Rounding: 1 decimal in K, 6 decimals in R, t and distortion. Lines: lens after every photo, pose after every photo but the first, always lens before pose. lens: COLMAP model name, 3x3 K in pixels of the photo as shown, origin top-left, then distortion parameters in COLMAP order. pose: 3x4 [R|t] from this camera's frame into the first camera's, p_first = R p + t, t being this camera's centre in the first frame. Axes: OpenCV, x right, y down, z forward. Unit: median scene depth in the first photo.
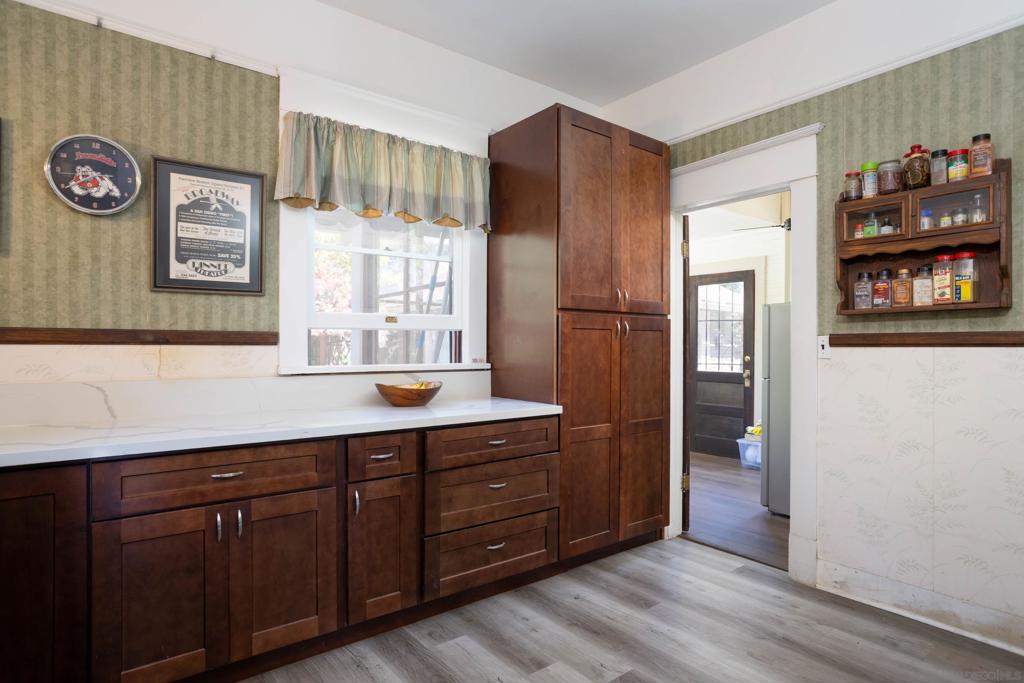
lens RADIAL K [[553.1, 0, 514.1], [0, 553.1, 345.3], [0, 0, 1]] dist [-0.002657, 0.003520]
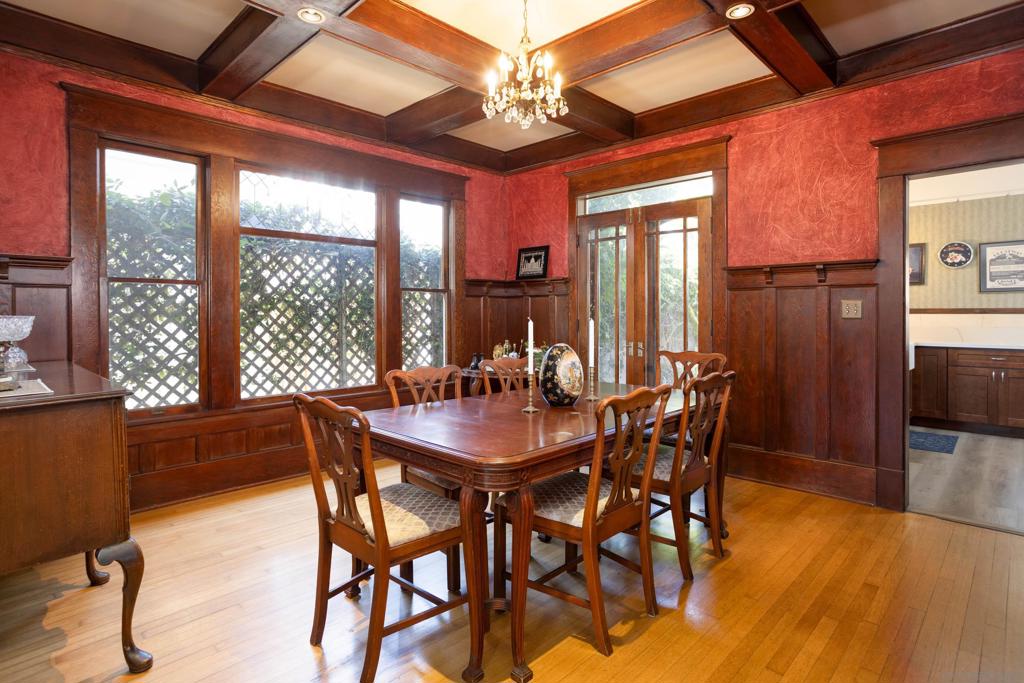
lens RADIAL K [[530.5, 0, 490.7], [0, 530.5, 316.6], [0, 0, 1]] dist [0.000468, 0.001525]
pose [[0.120563, 0.001185, -0.992705, 1.545731], [0.000573, 0.999999, 0.001264, 0.006899], [0.992706, -0.000721, 0.120562, -1.582840]]
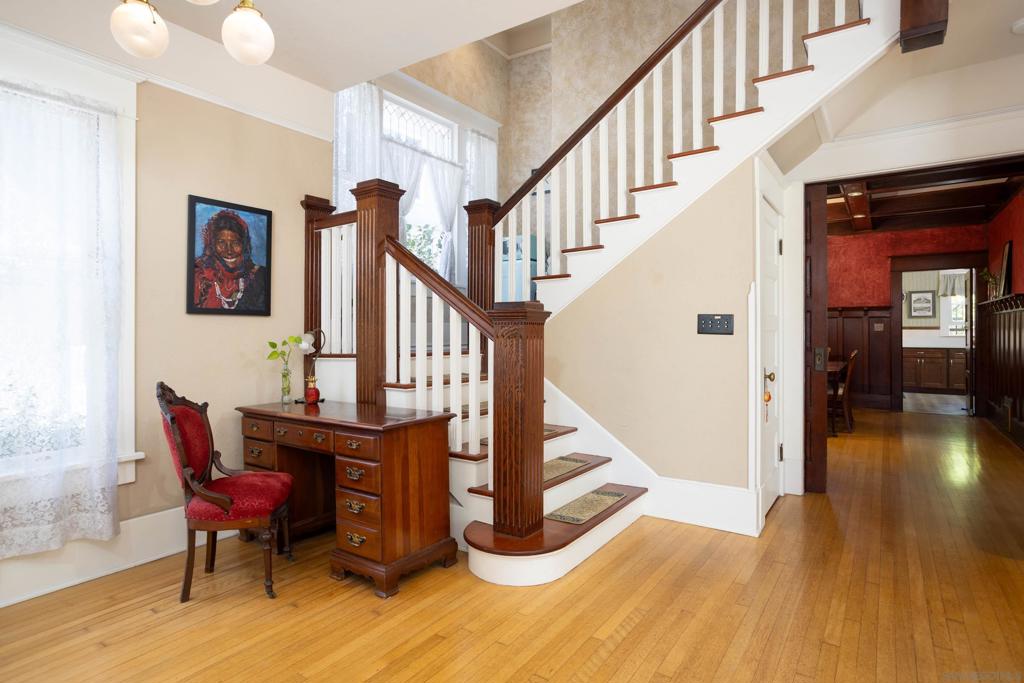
lens RADIAL K [[530.5, 0, 515.3], [0, 530.5, 324.5], [0, 0, 1]] dist [0.000468, 0.001525]
pose [[0.290949, -0.010724, -0.956679, 2.756924], [0.000037, 0.999937, -0.011197, 0.006544], [0.956739, 0.003222, 0.290931, -3.602738]]
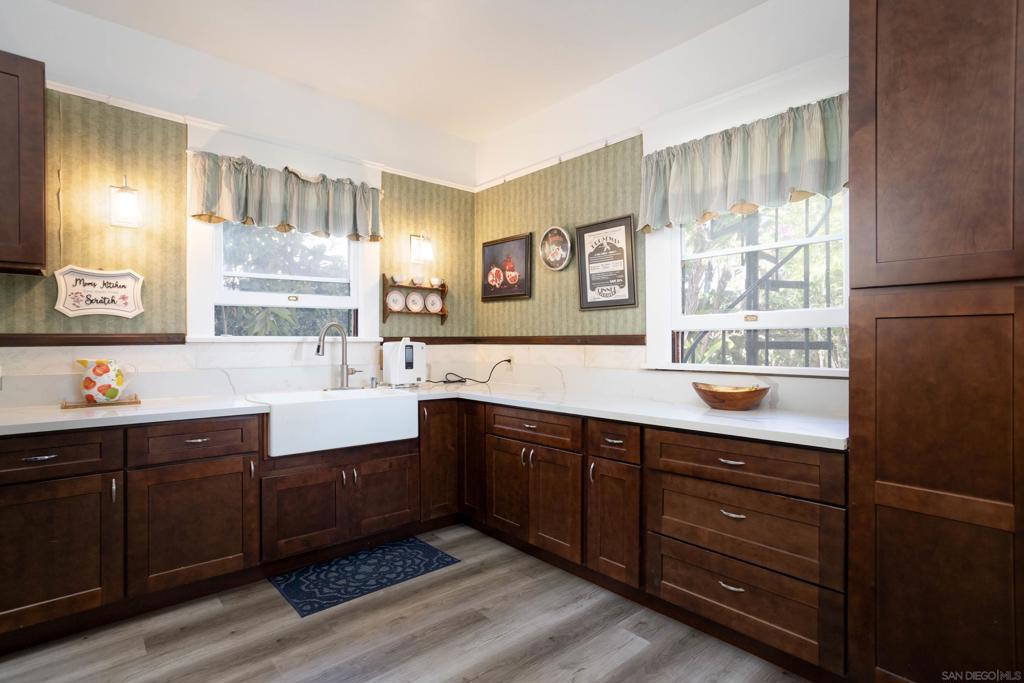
lens RADIAL K [[515.7, 0, 509.9], [0, 515.7, 337.8], [0, 0, 1]] dist [-0.012429, 0.004878]
pose [[0.076665, -0.014039, -0.996958, 0.790192], [-0.000989, 0.999899, -0.014156, -0.000145], [0.997056, 0.002071, 0.076643, 0.668989]]
